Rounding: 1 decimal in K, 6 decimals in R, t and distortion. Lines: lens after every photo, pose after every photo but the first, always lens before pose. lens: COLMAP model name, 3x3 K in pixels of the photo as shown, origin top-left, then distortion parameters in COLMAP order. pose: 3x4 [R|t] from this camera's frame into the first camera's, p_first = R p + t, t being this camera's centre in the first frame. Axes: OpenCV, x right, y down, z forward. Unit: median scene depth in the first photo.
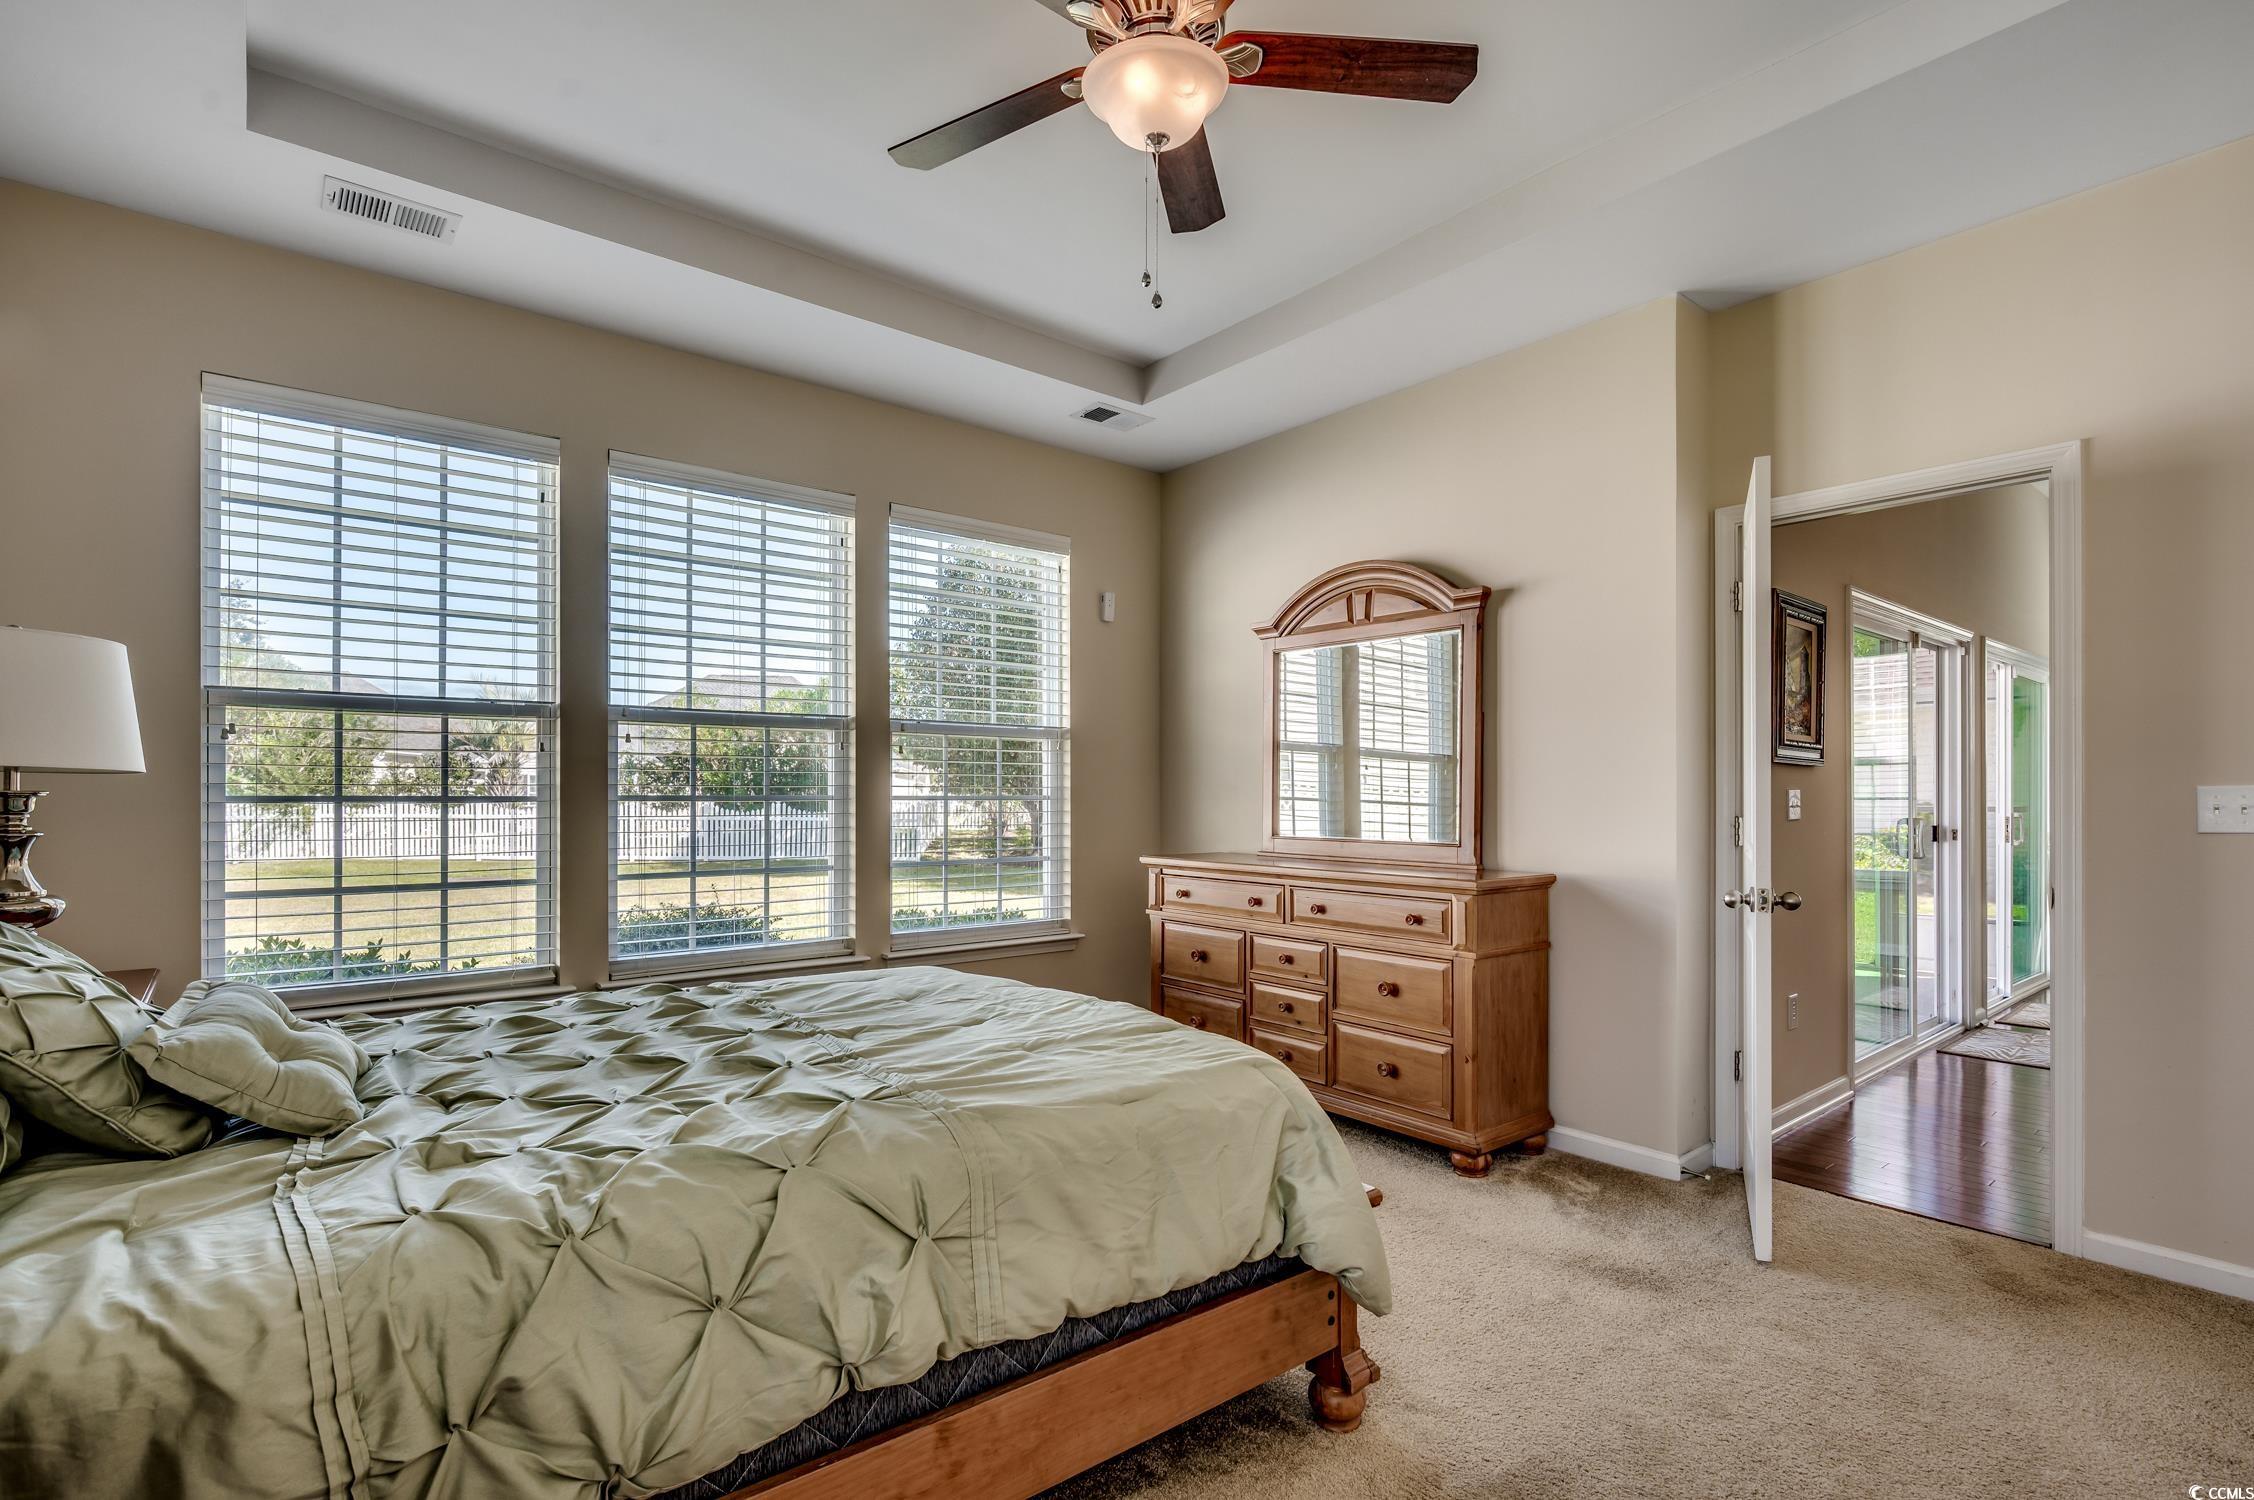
lens RADIAL K [[1024.6, 0, 1130.7], [0, 1024.6, 791.4], [0, 0, 1]] dist [0.002368, 0.000470]
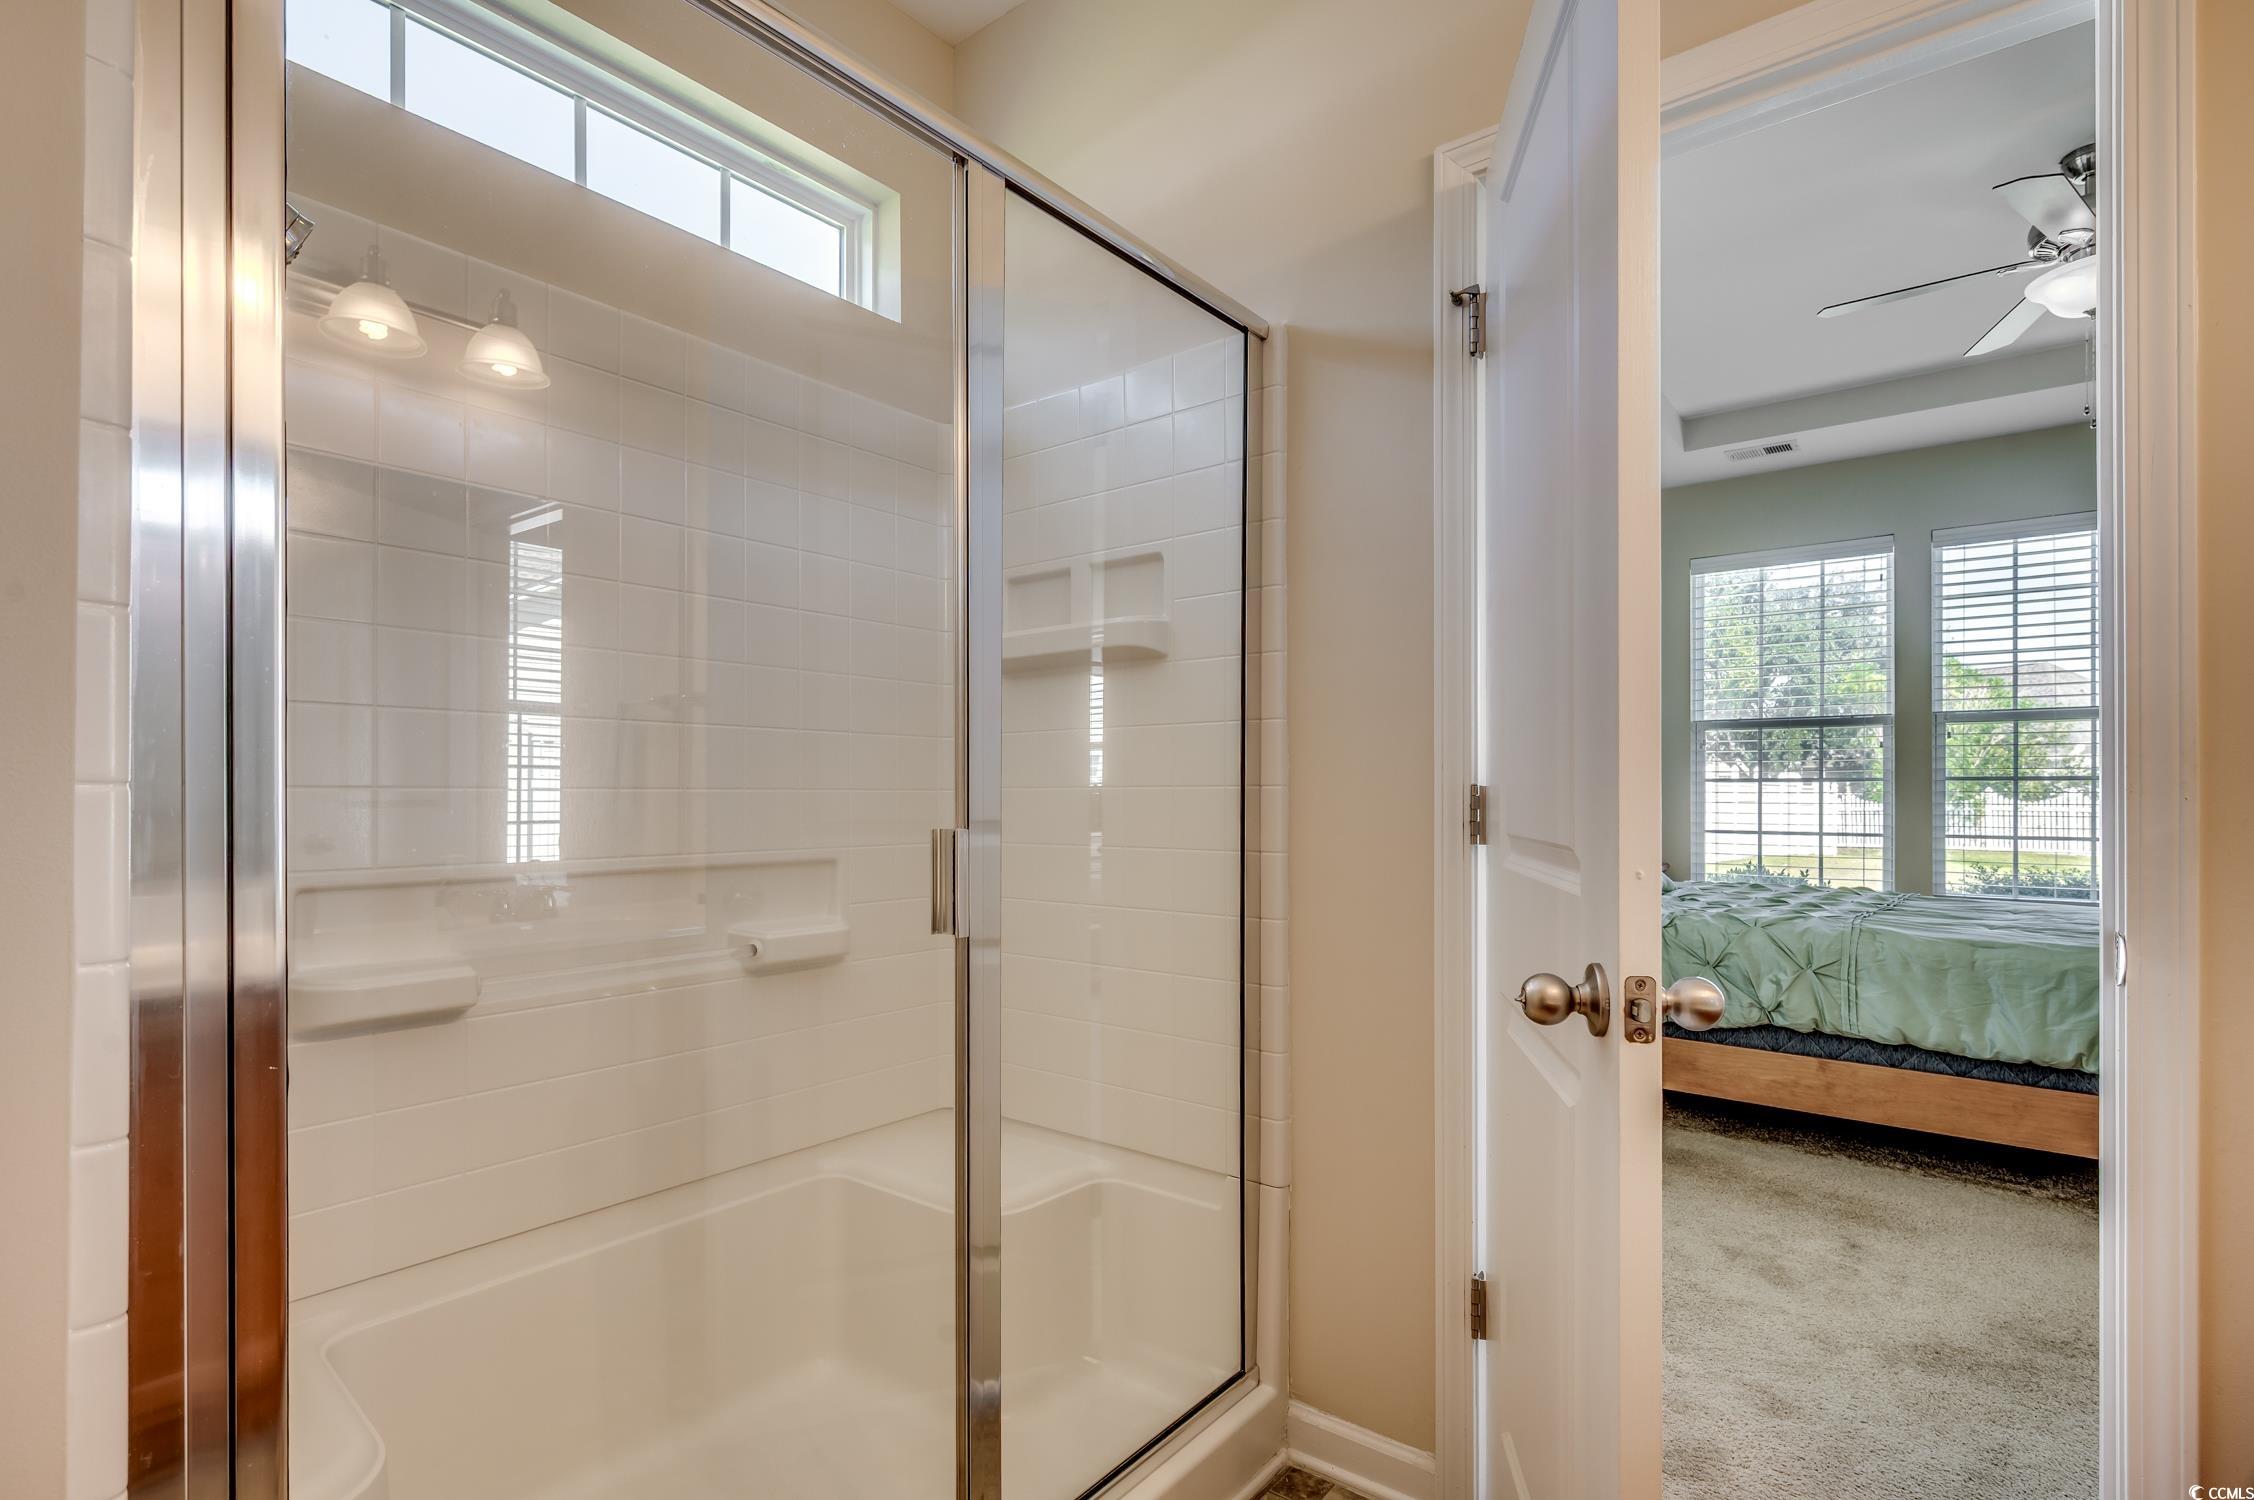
lens RADIAL K [[1024.6, 0, 1130.7], [0, 1024.6, 791.4], [0, 0, 1]] dist [0.002368, 0.000470]
pose [[0.161354, -0.003895, -0.986889, 0.741836], [-0.004111, 0.999981, -0.004619, 0.036665], [0.986888, 0.004803, 0.161335, -0.325788]]
